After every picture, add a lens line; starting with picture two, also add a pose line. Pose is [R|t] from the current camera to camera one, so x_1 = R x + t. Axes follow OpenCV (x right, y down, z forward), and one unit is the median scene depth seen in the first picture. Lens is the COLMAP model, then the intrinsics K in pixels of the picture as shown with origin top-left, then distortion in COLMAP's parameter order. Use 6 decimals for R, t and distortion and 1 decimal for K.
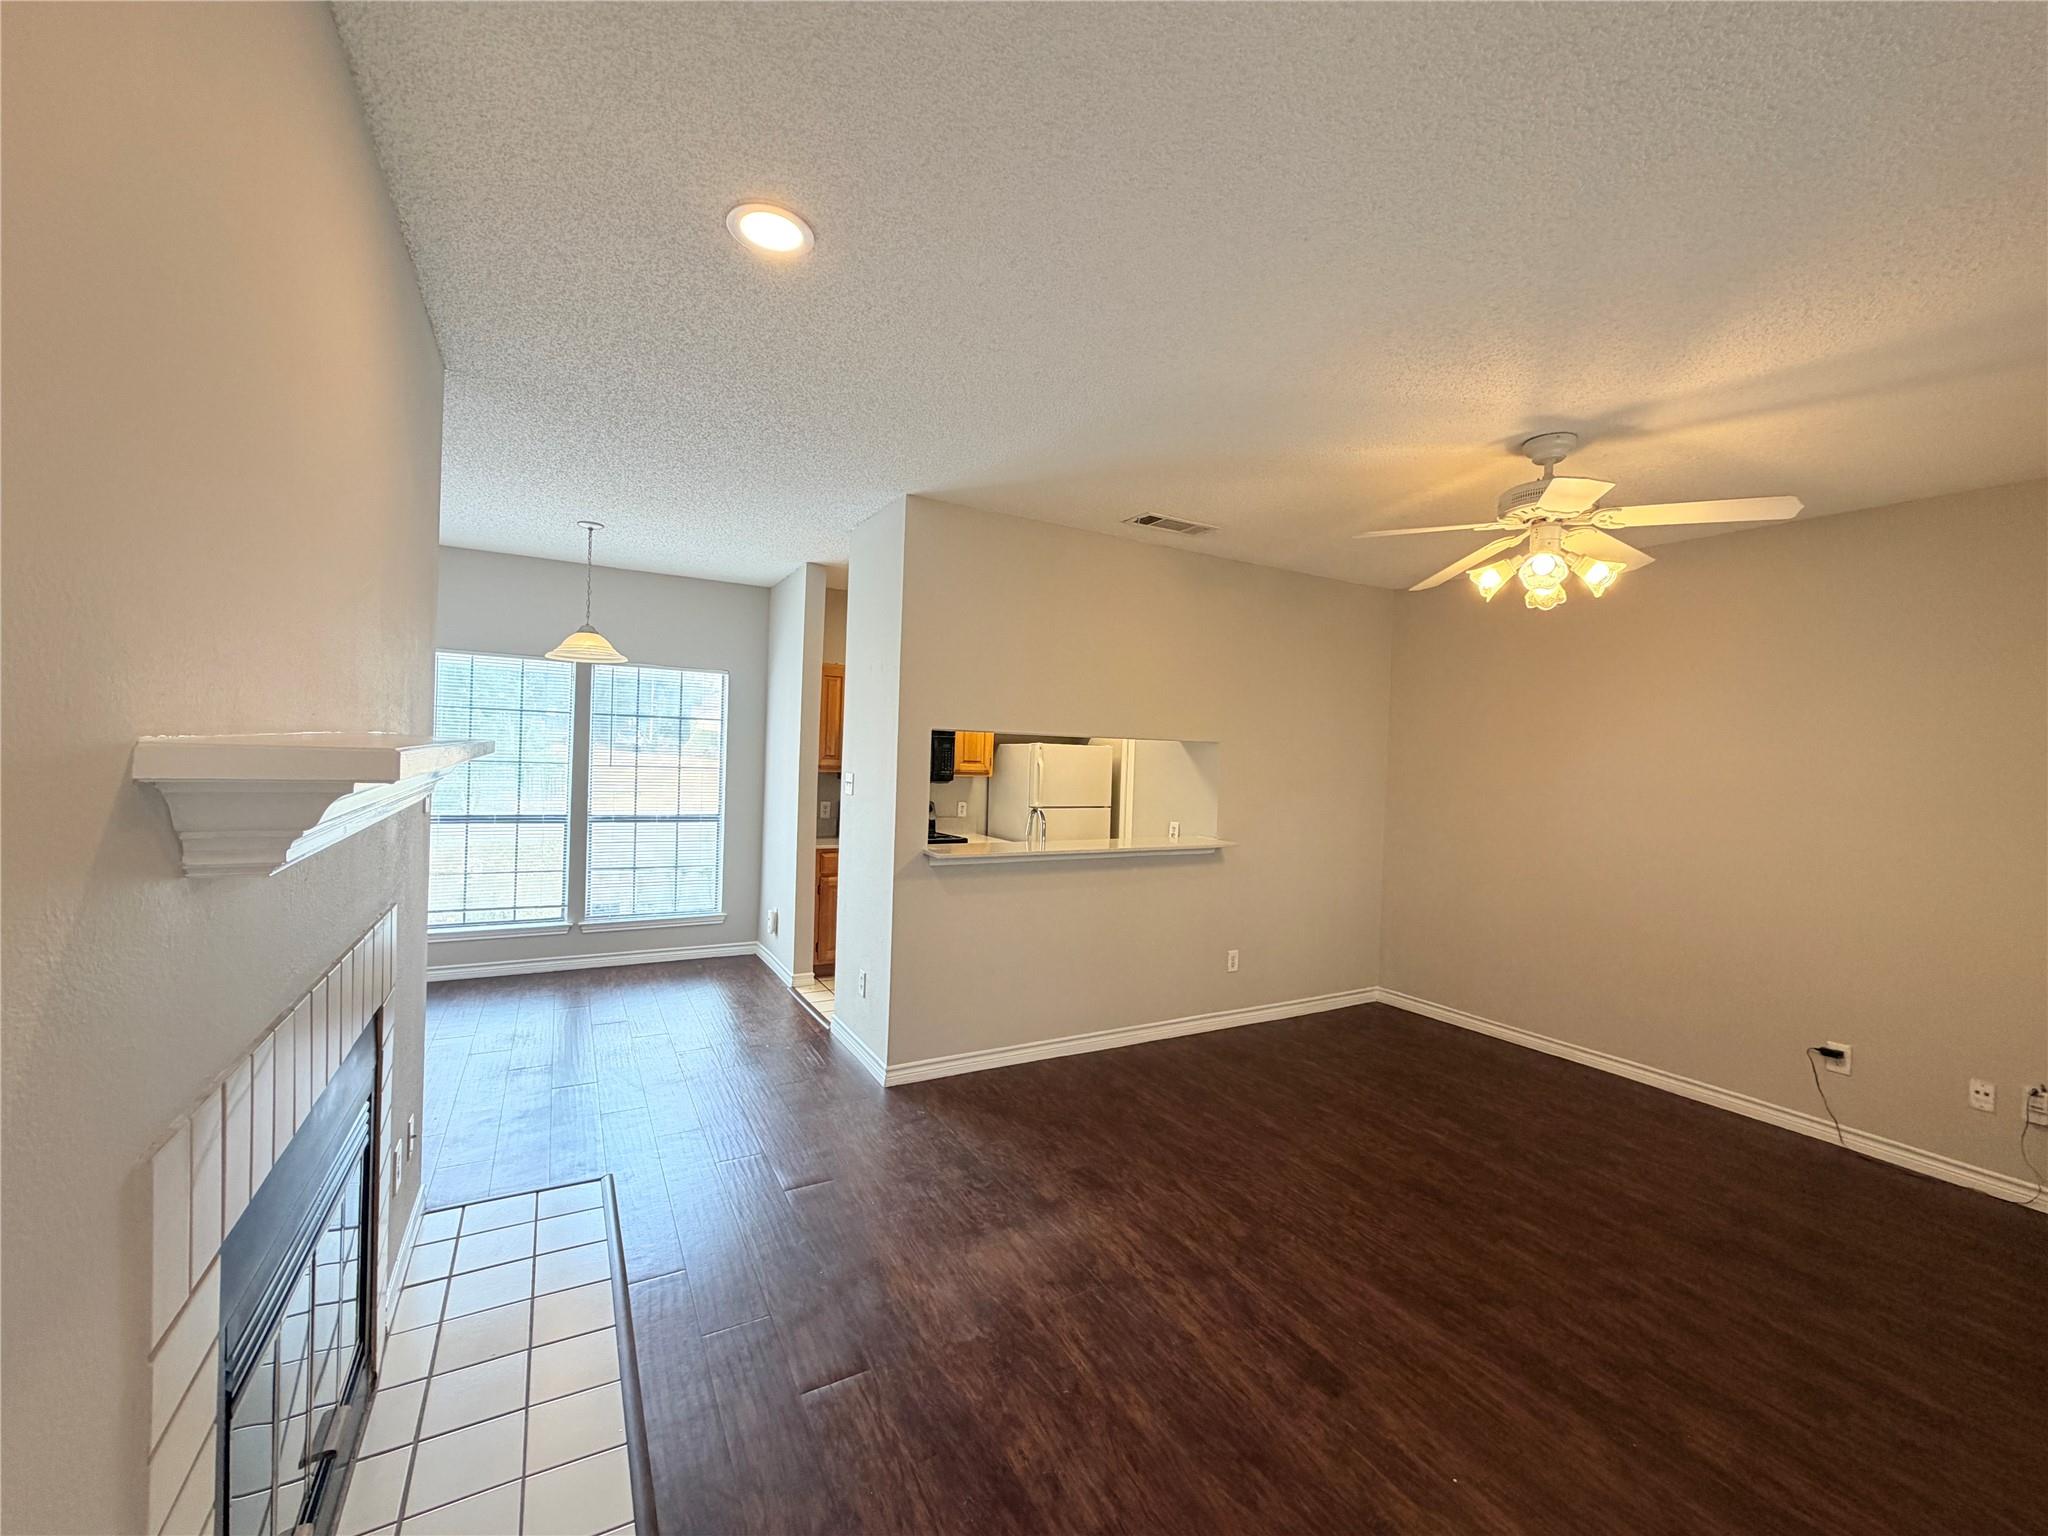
lens RADIAL K [[817.4, 0, 1022.9], [0, 817.4, 770.3], [0, 0, 1]] dist [-0.000742, -0.000148]
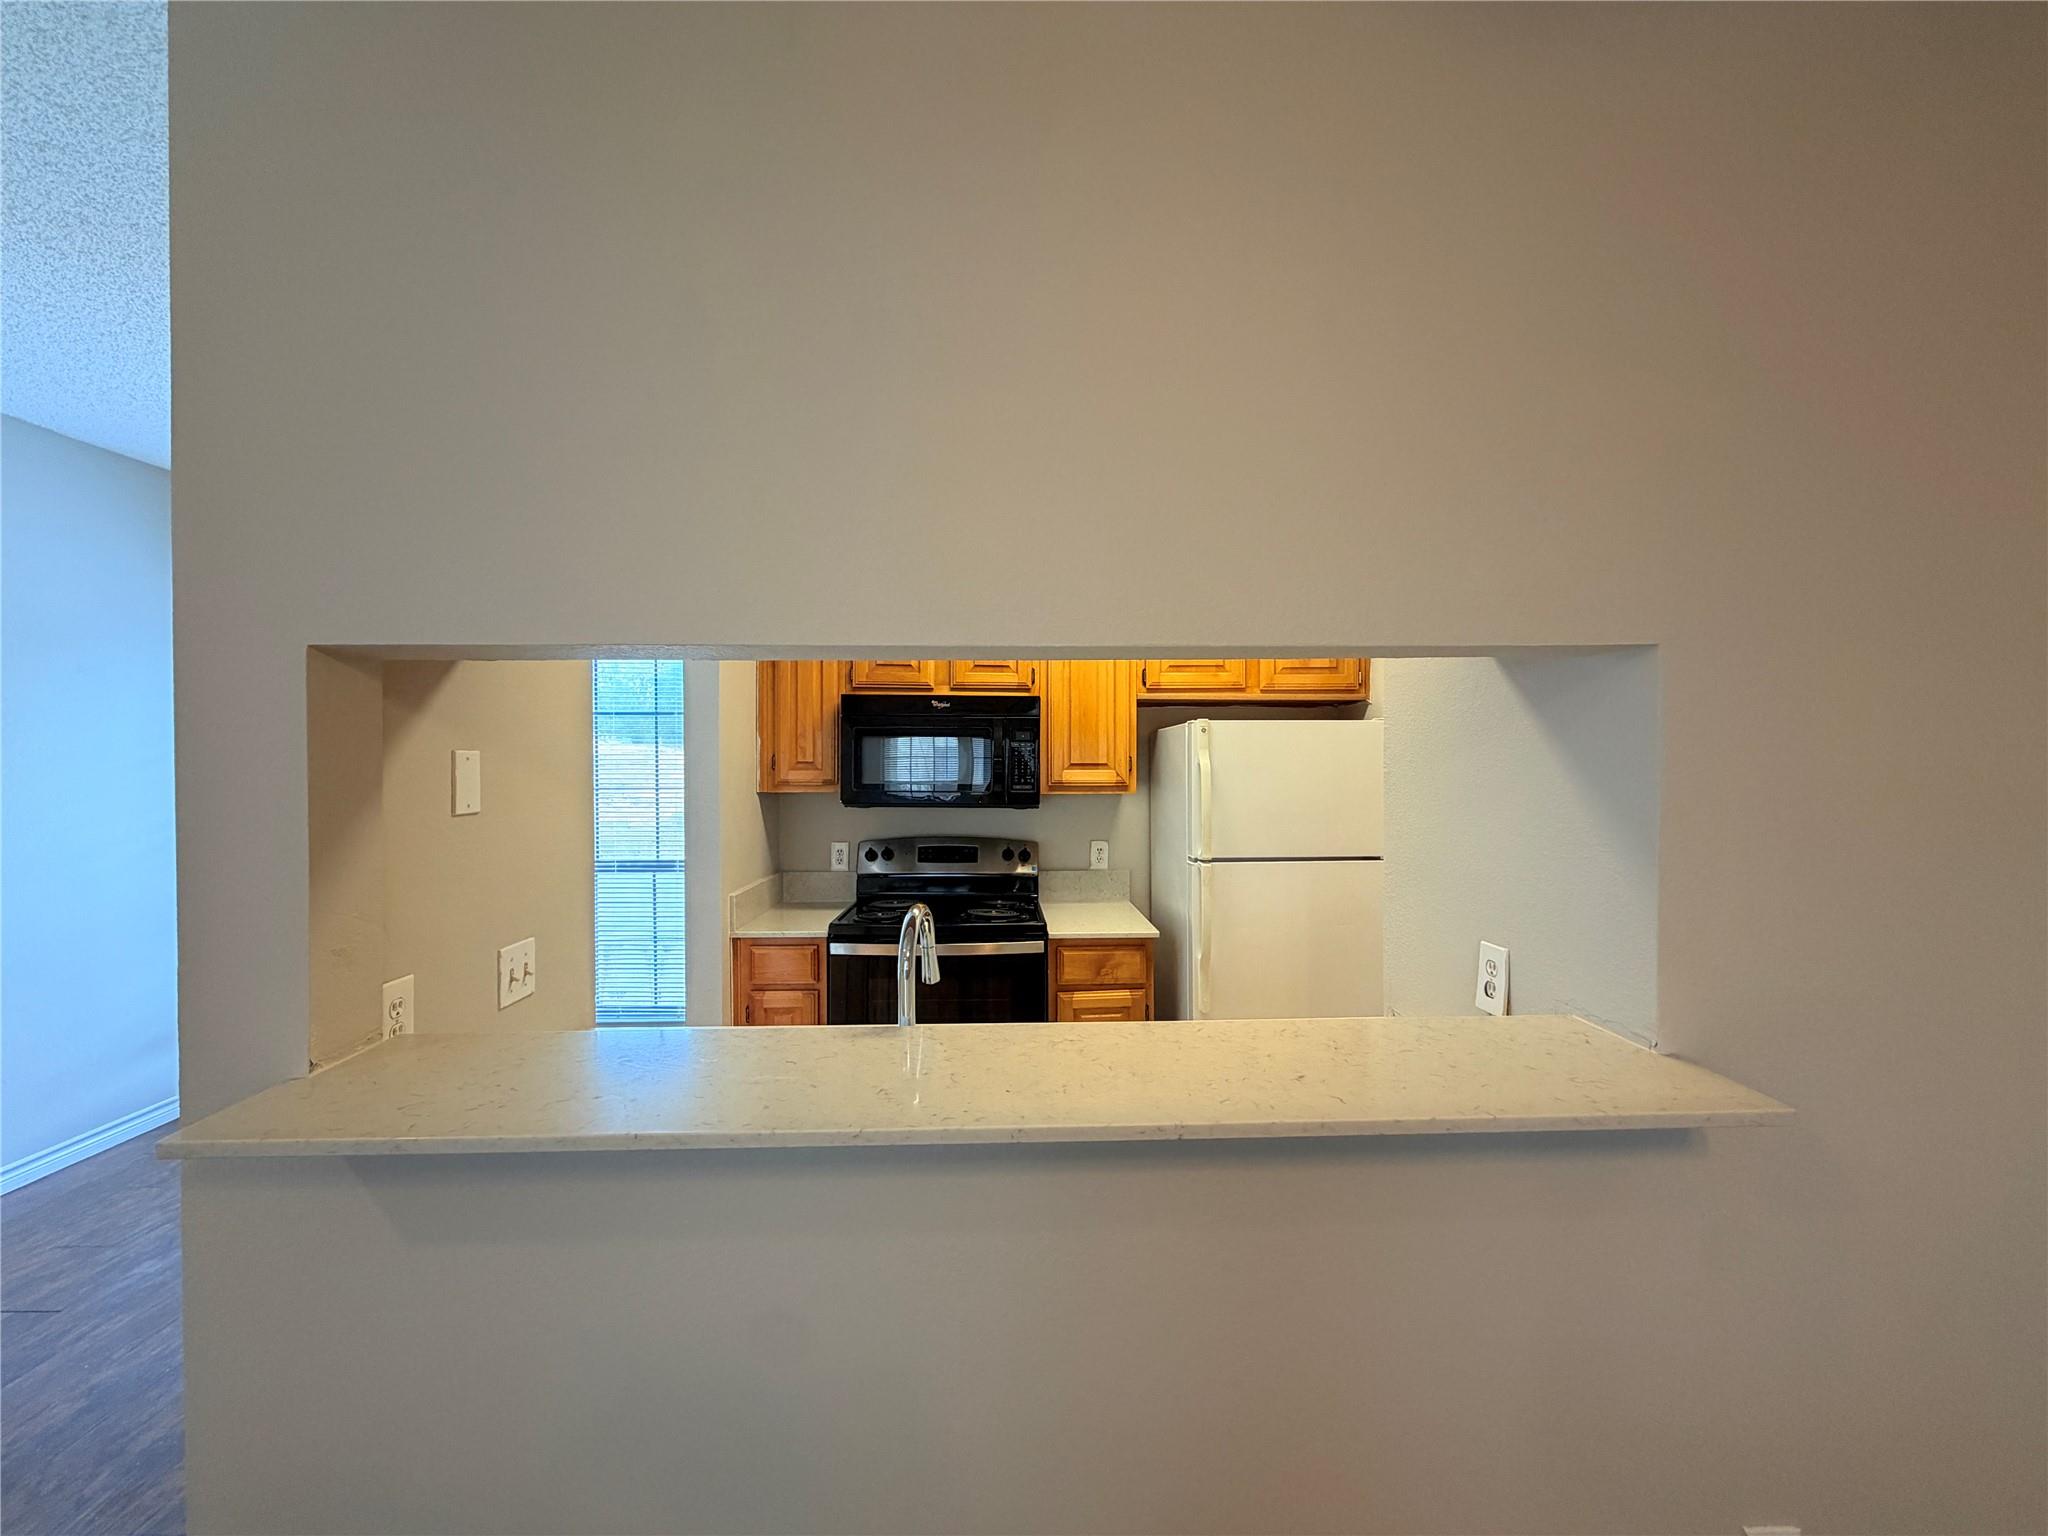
lens RADIAL K [[807.2, 0, 1025.7], [0, 807.2, 769.7], [0, 0, 1]] dist [-0.000159, -0.000005]
pose [[0.882009, -0.035570, -0.469888, 0.286177], [0.027091, 0.999325, -0.024795, 0.007315], [0.470453, 0.009139, 0.882378, 1.094014]]
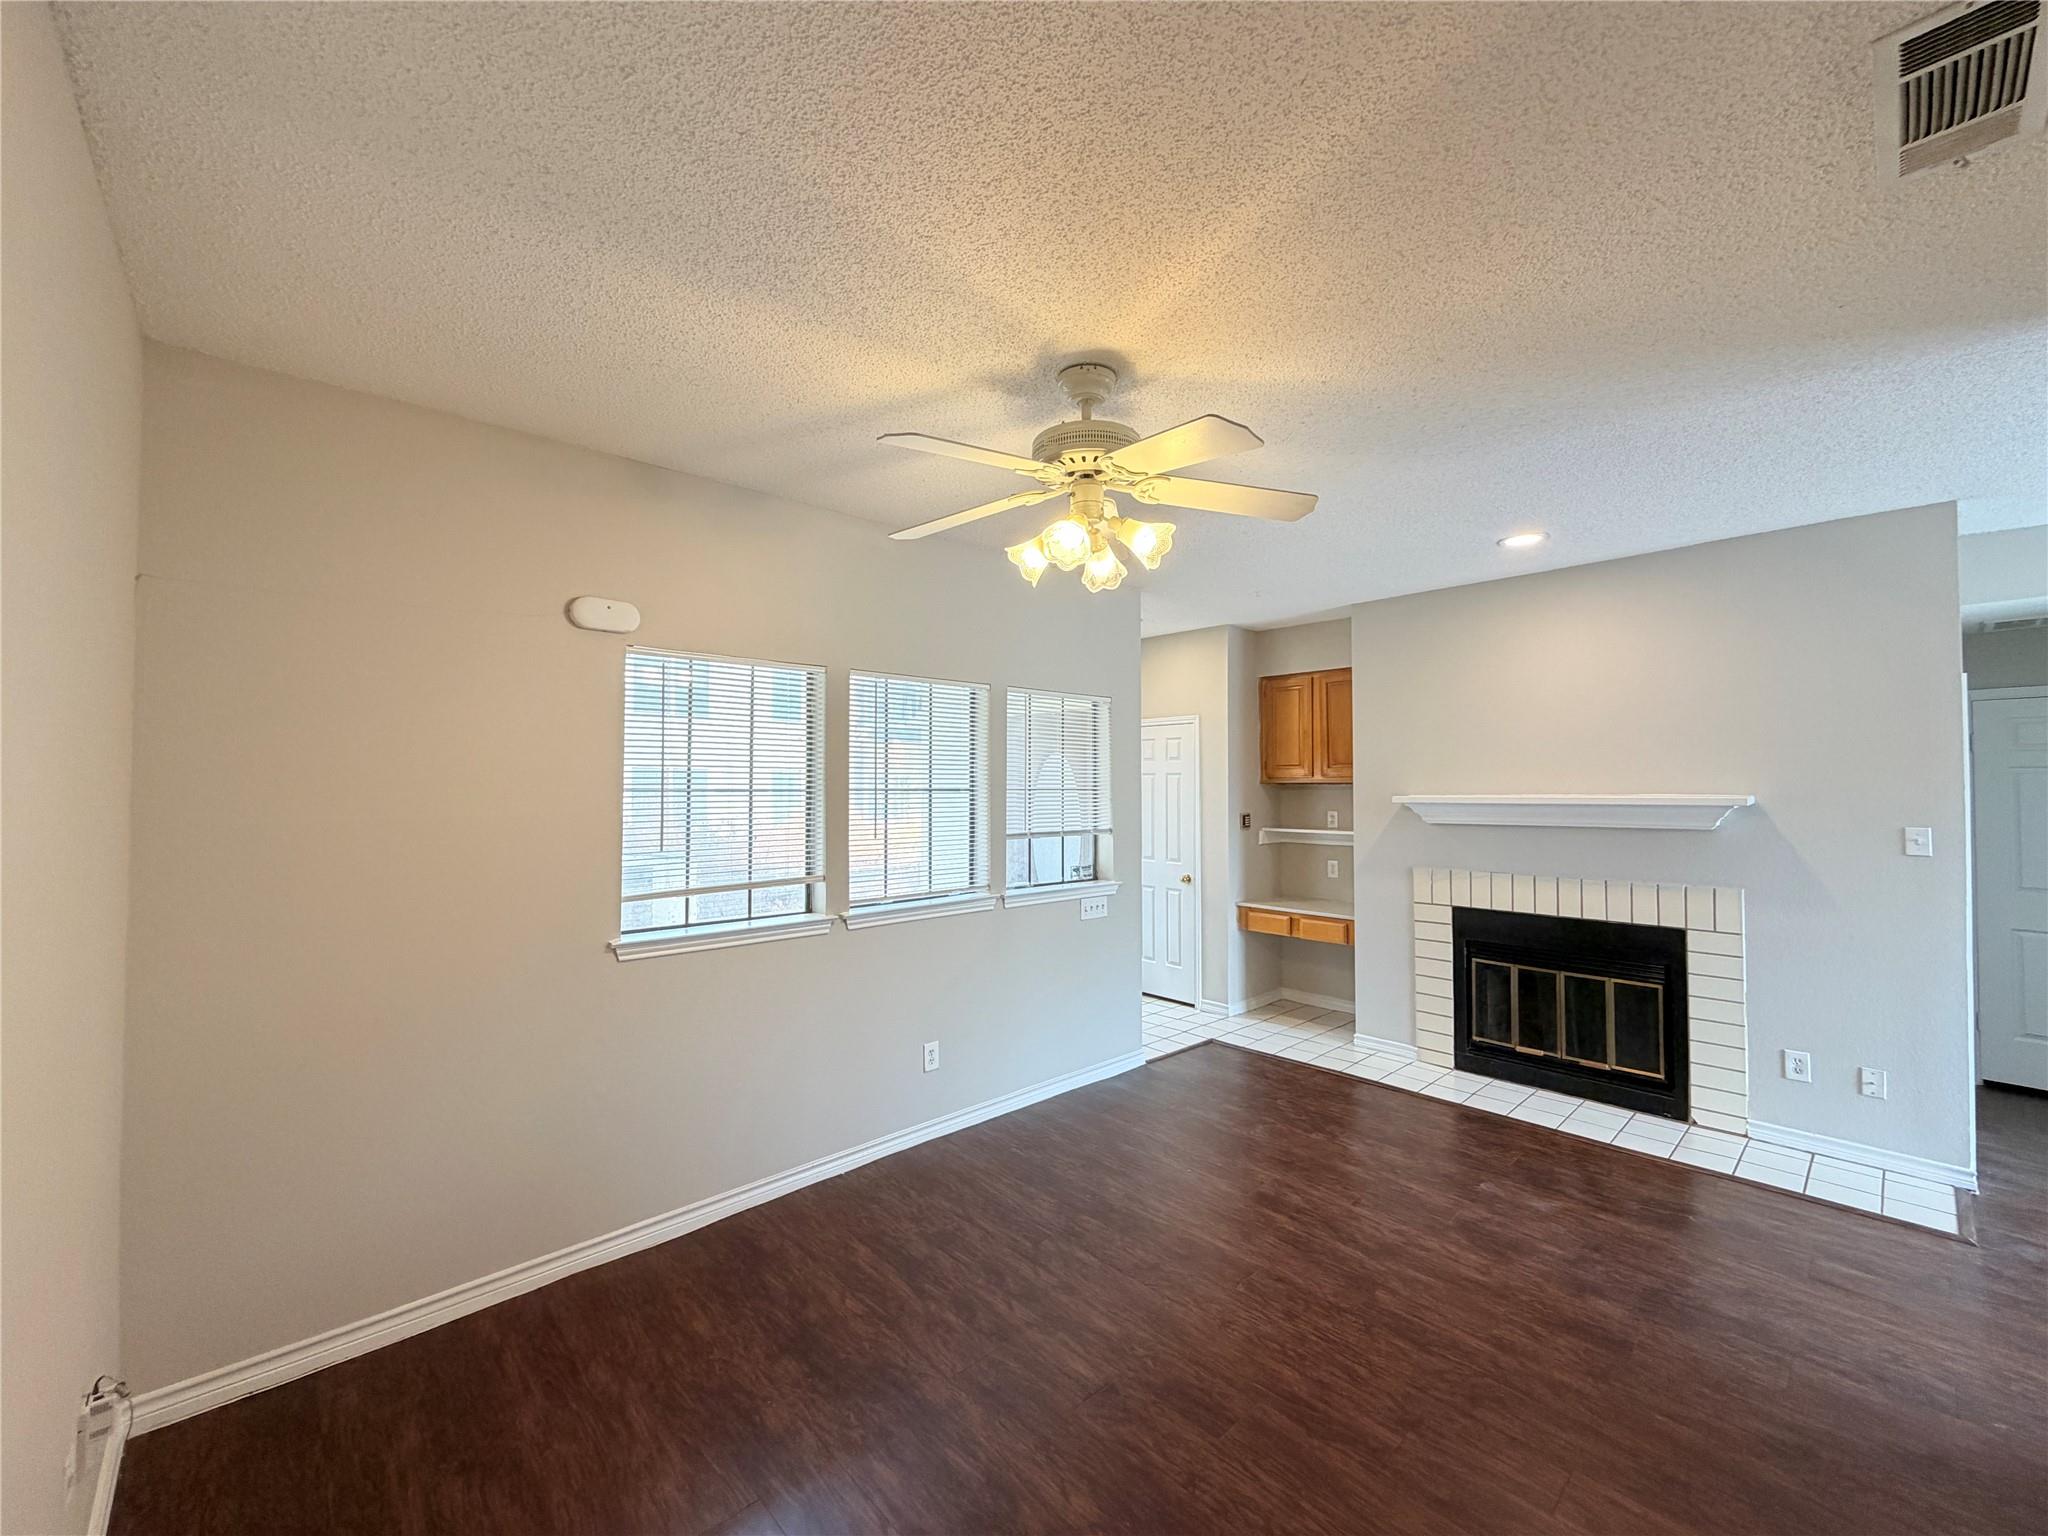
lens RADIAL K [[817.4, 0, 1022.9], [0, 817.4, 770.3], [0, 0, 1]] dist [-0.000742, -0.000148]
pose [[-0.973009, -0.039788, -0.227309, 0.801705], [-0.038423, 0.999207, -0.010430, -0.013995], [0.227544, -0.001414, -0.973767, 1.611497]]
